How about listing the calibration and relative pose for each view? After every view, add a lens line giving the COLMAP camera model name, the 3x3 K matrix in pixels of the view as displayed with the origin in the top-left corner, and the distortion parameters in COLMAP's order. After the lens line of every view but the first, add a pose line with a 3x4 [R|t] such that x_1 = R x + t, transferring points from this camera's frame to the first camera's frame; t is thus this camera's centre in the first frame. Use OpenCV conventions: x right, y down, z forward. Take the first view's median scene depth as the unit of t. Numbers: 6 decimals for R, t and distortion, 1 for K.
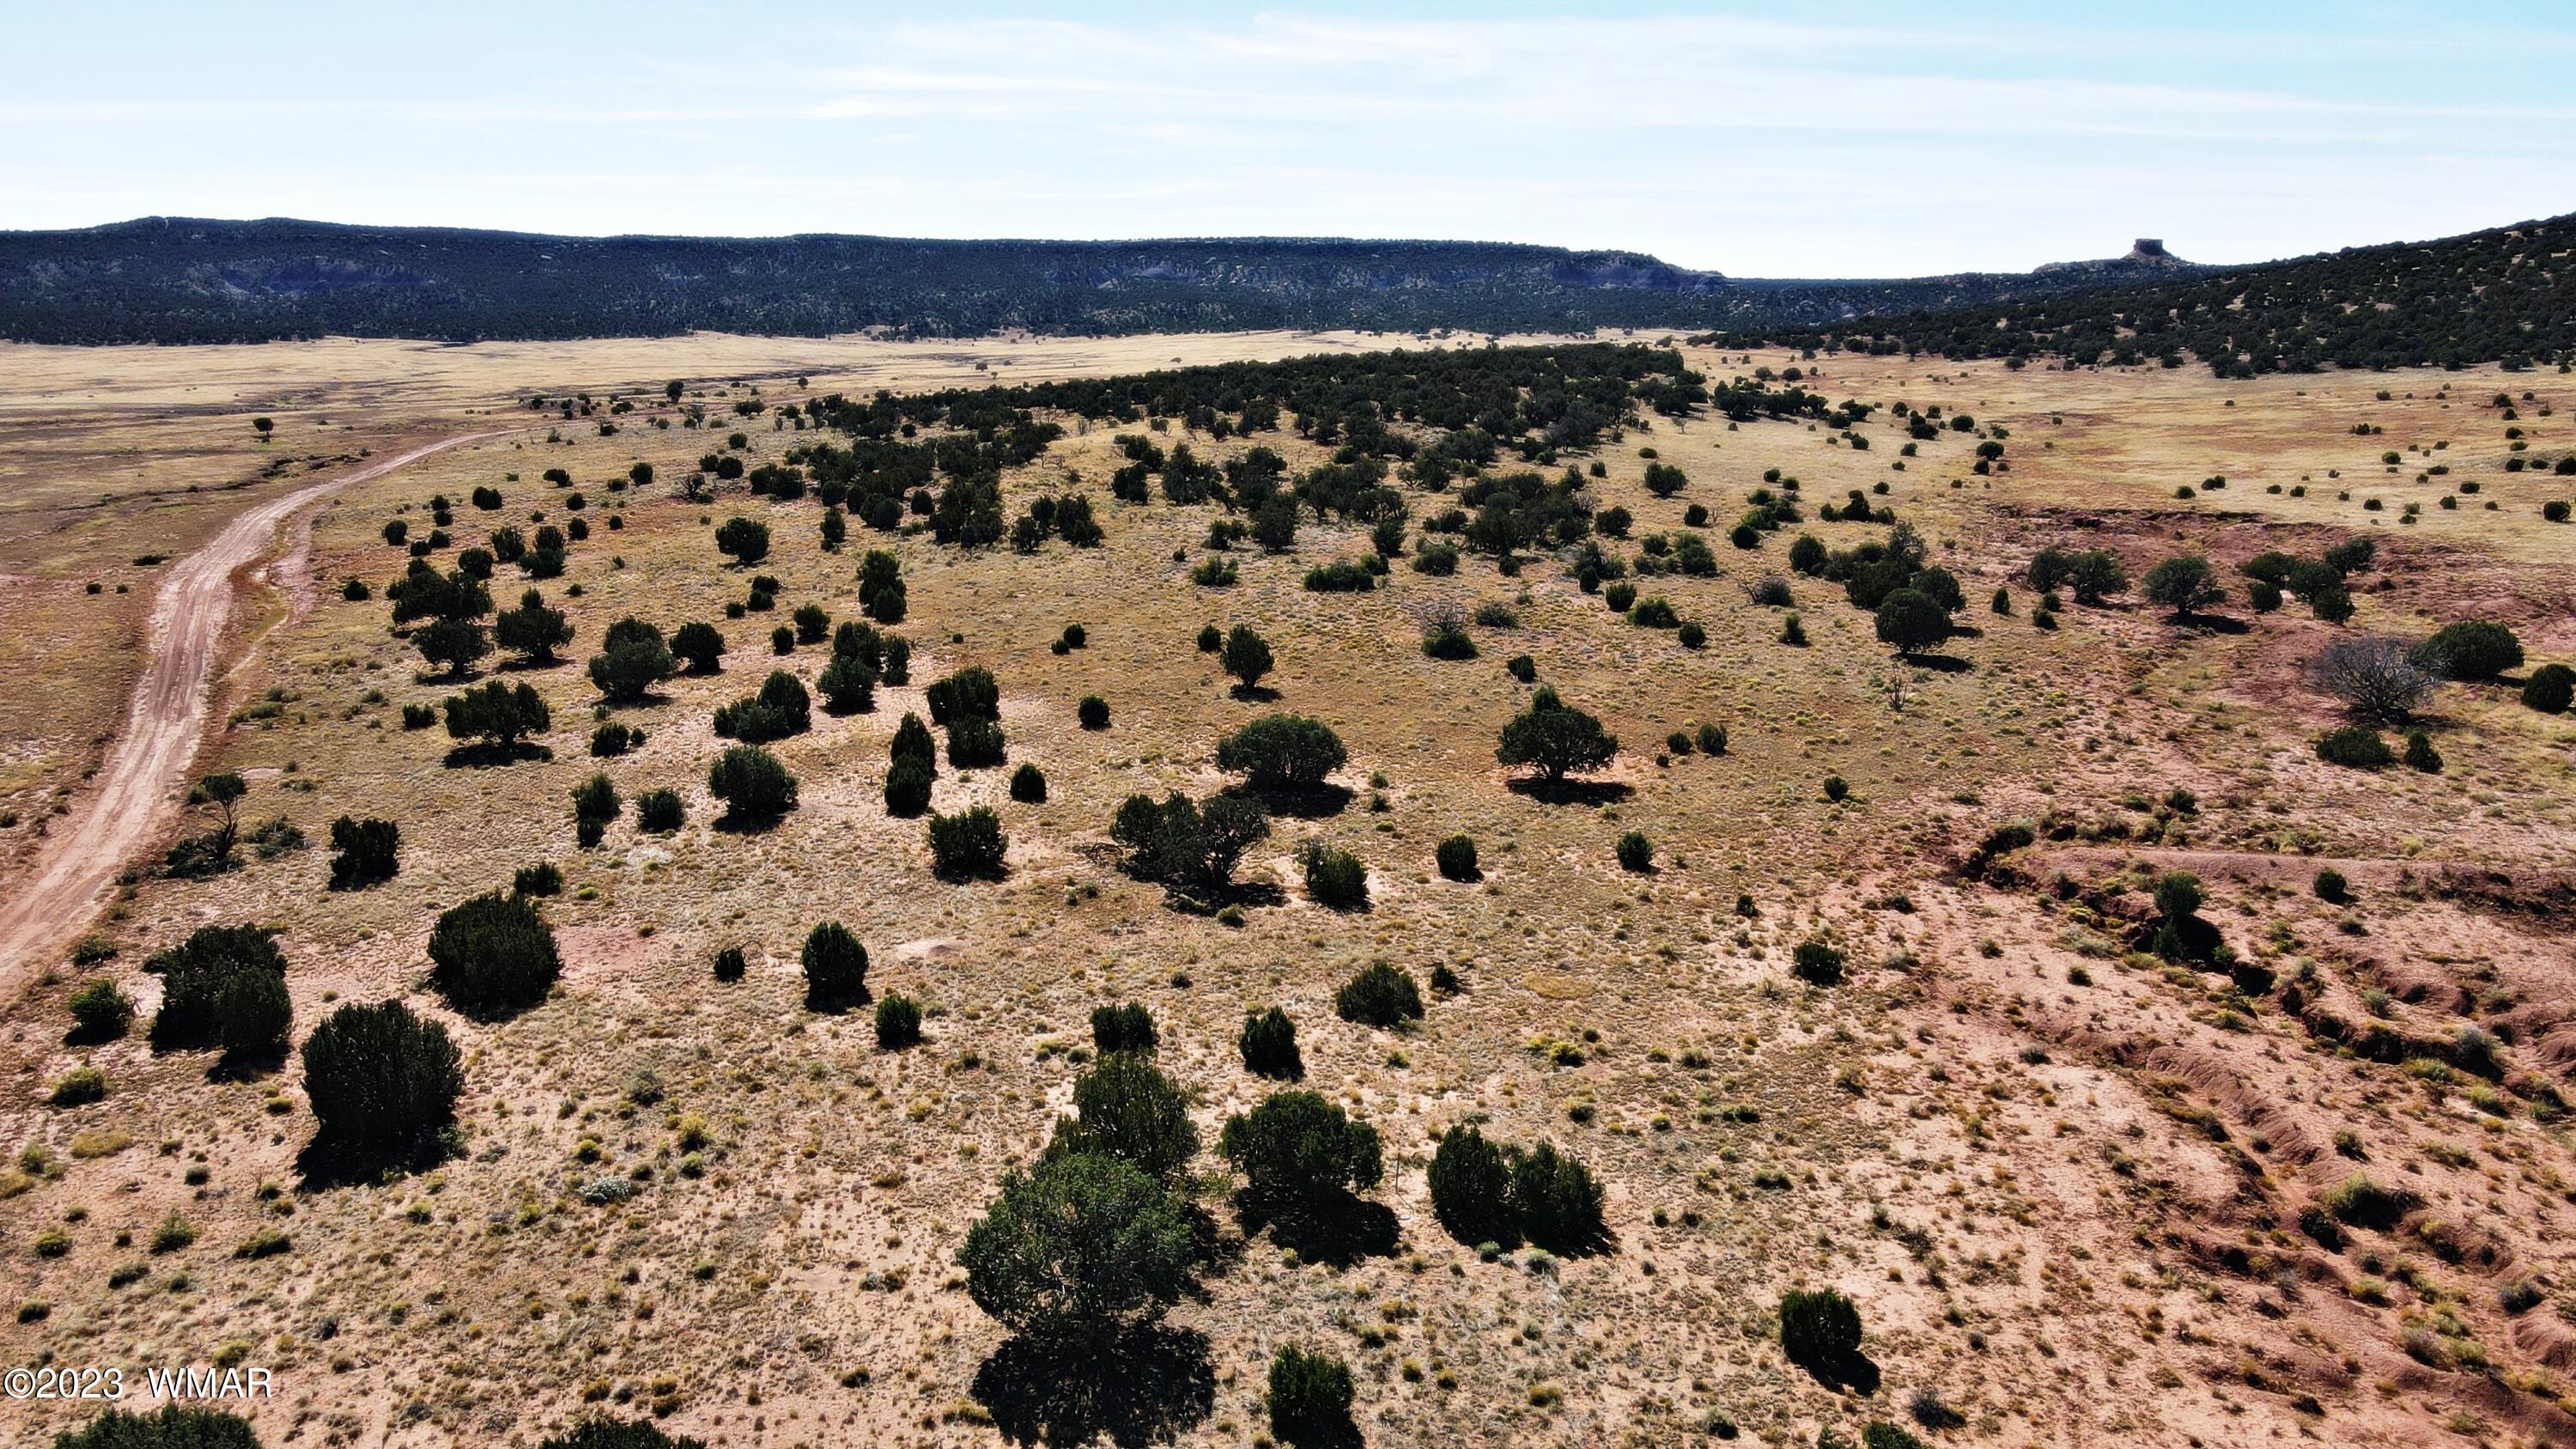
lens RADIAL K [[1902.0, 0, 1280.9], [0, 1902.0, 696.6], [0, 0, 1]] dist [-0.002579, 0.025742]
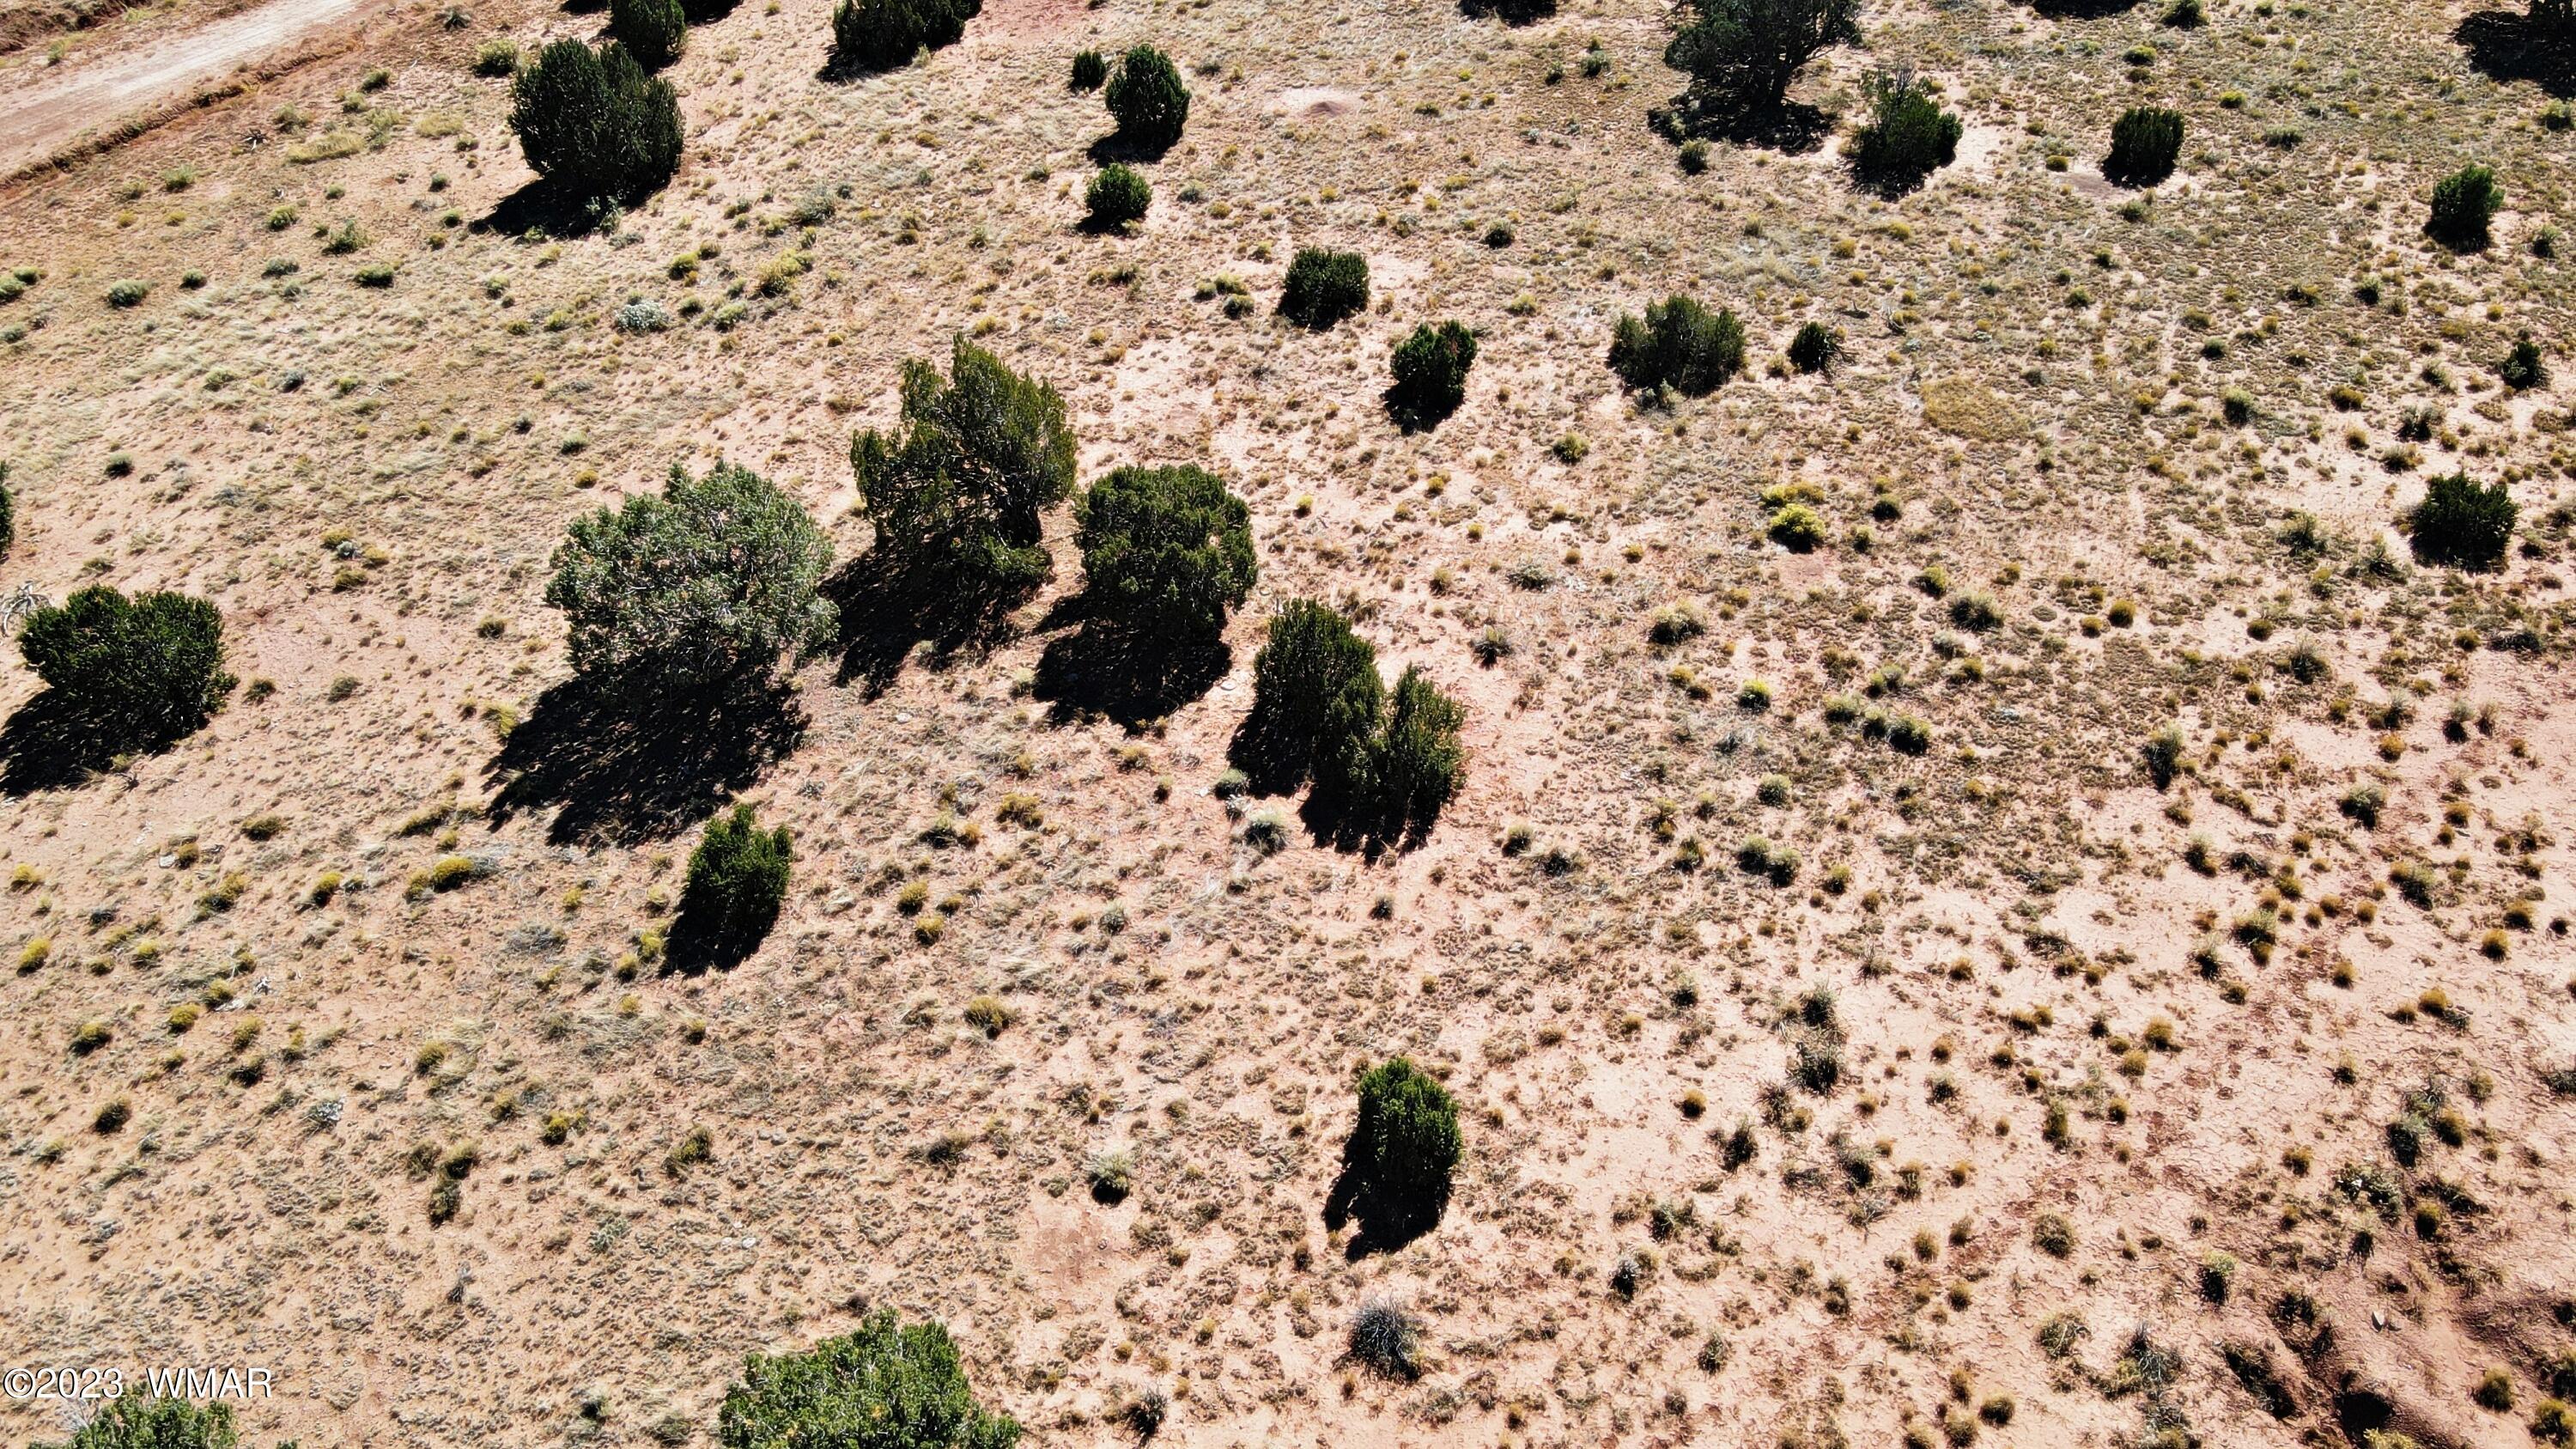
lens RADIAL K [[1902.0, 0, 1284.3], [0, 1902.0, 734.2], [0, 0, 1]] dist [-0.002579, 0.025742]
pose [[0.755003, 0.408891, -0.512619, 0.412218], [-0.093082, 0.840679, 0.533474, -0.088288], [0.649080, -0.355059, 0.672776, 0.468775]]
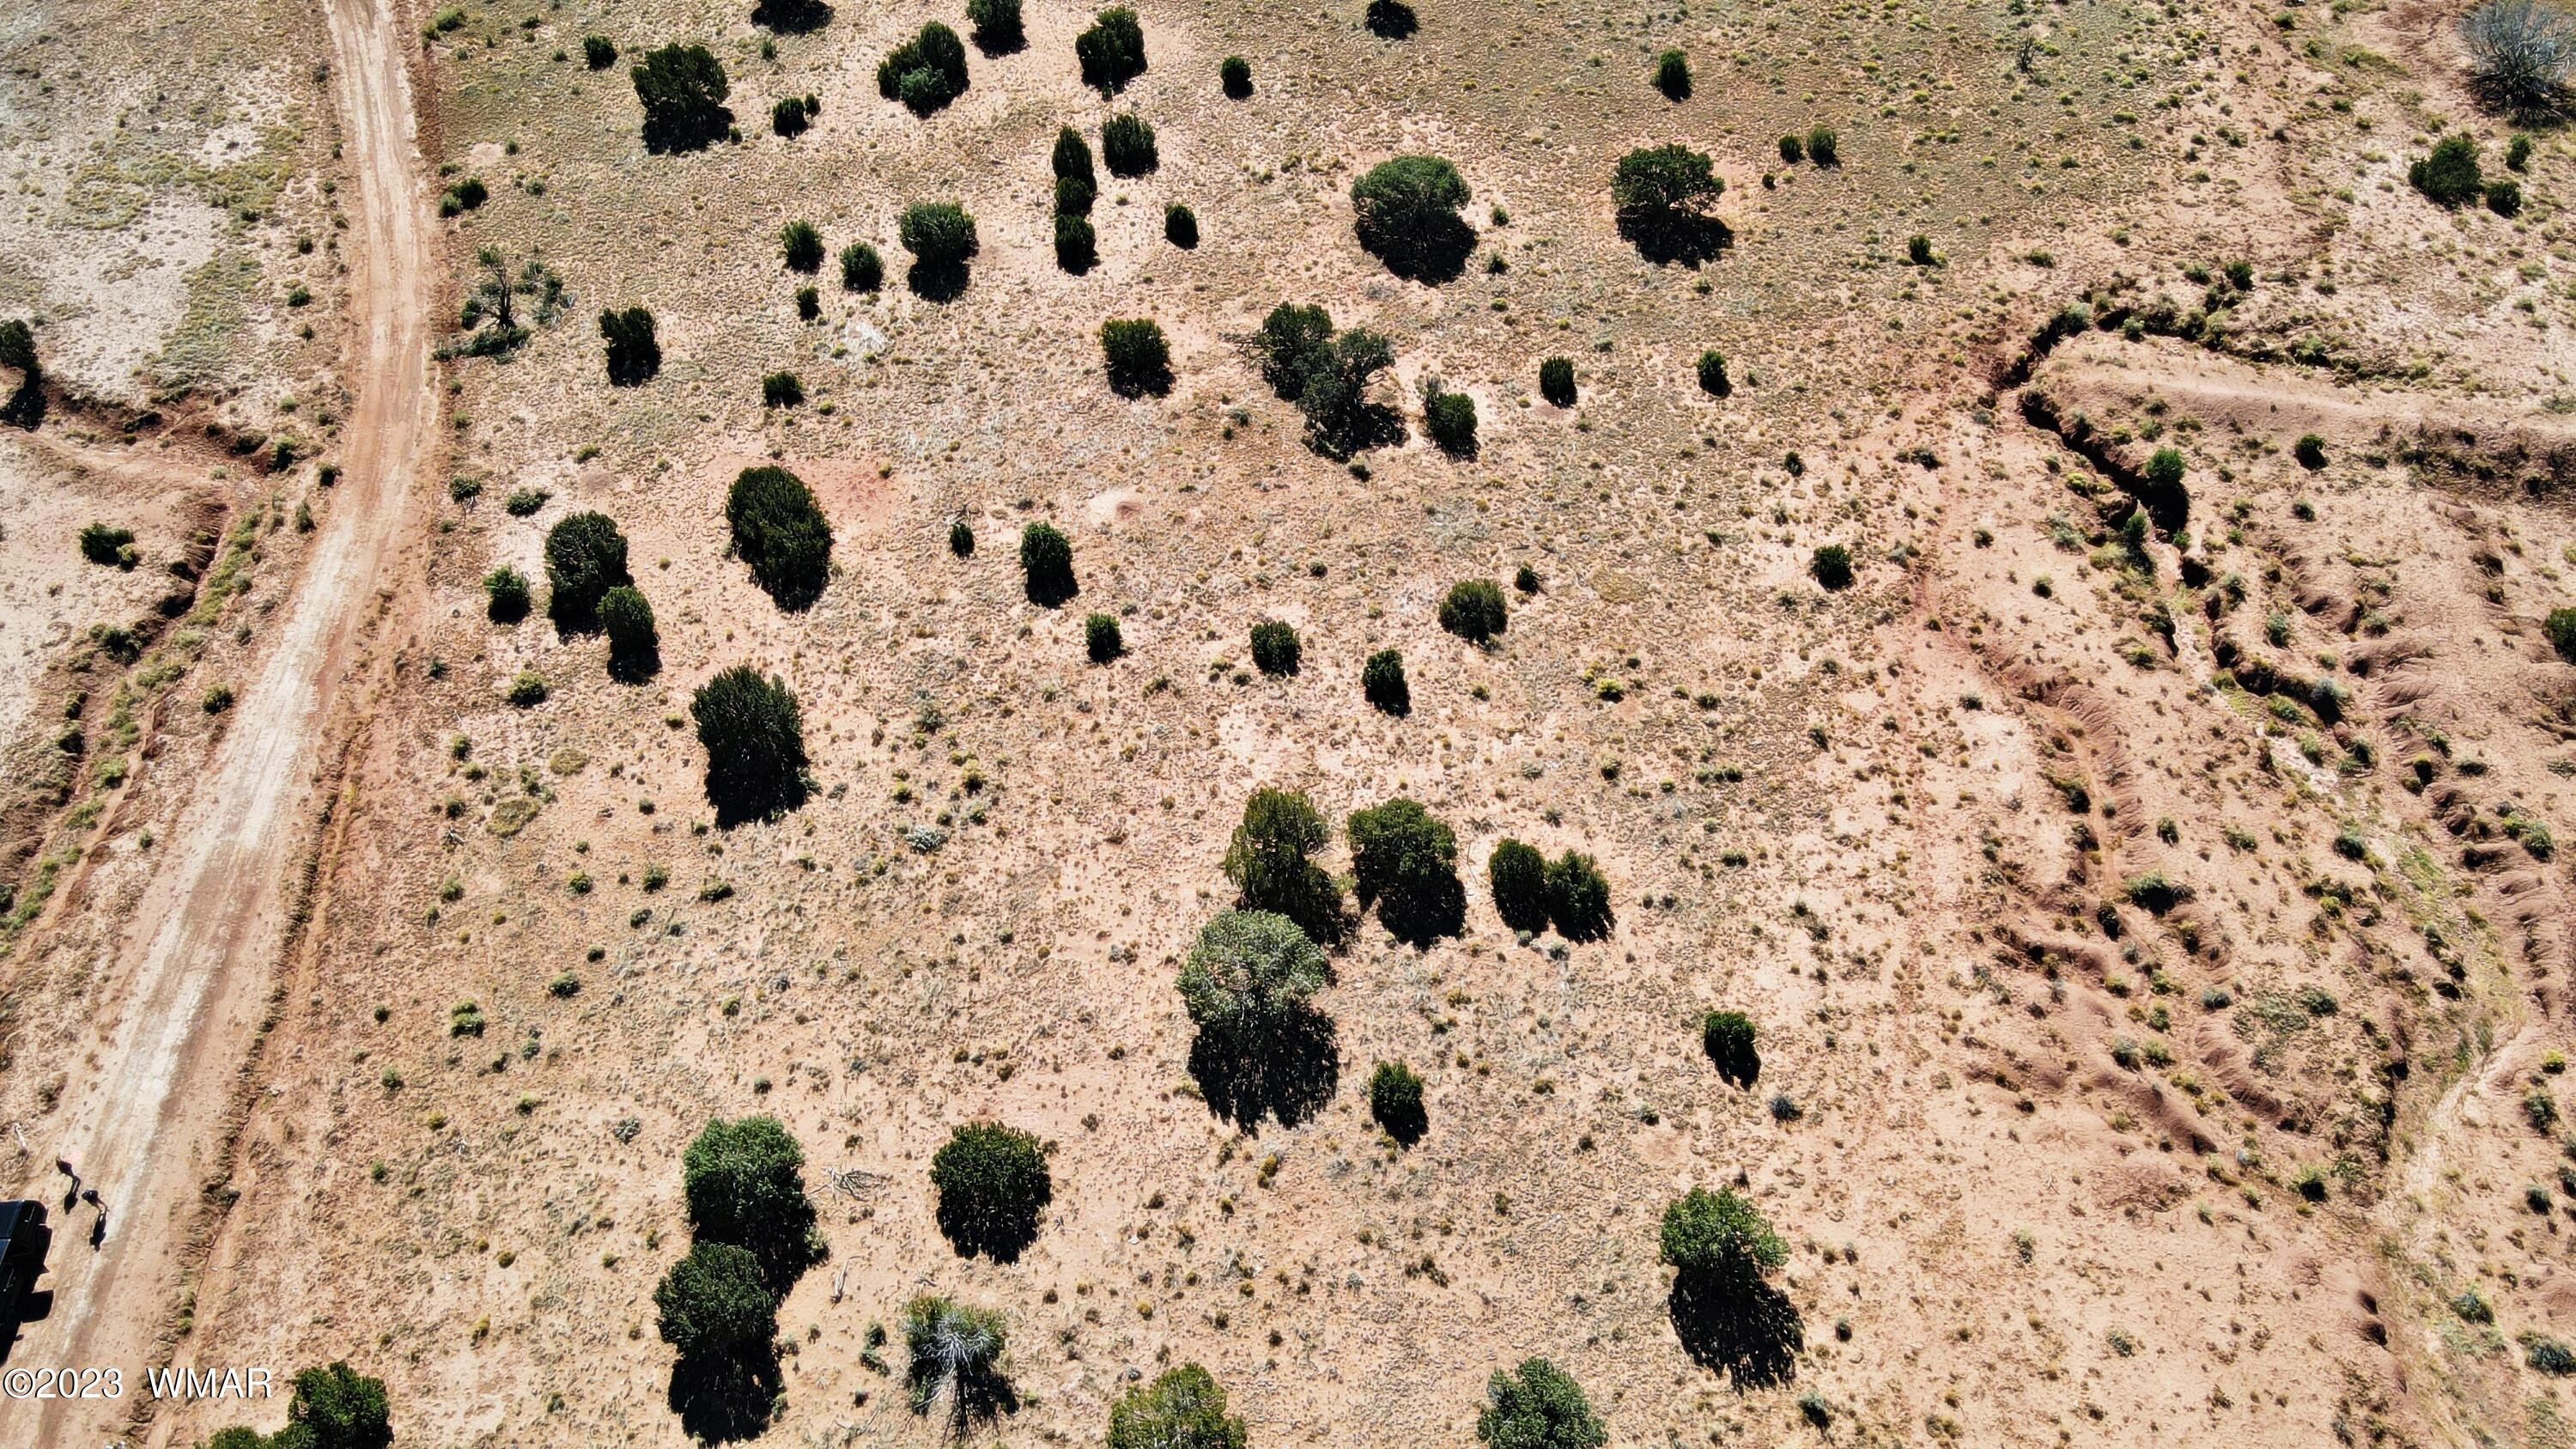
lens RADIAL K [[1902.0, 0, 1289.4], [0, 1902.0, 716.8], [0, 0, 1]] dist [-0.002579, 0.025742]
pose [[0.997961, 0.035648, -0.052946, -0.001252], [0.001846, 0.813035, 0.582212, -0.617020], [0.063802, -0.581122, 0.811311, -0.103074]]
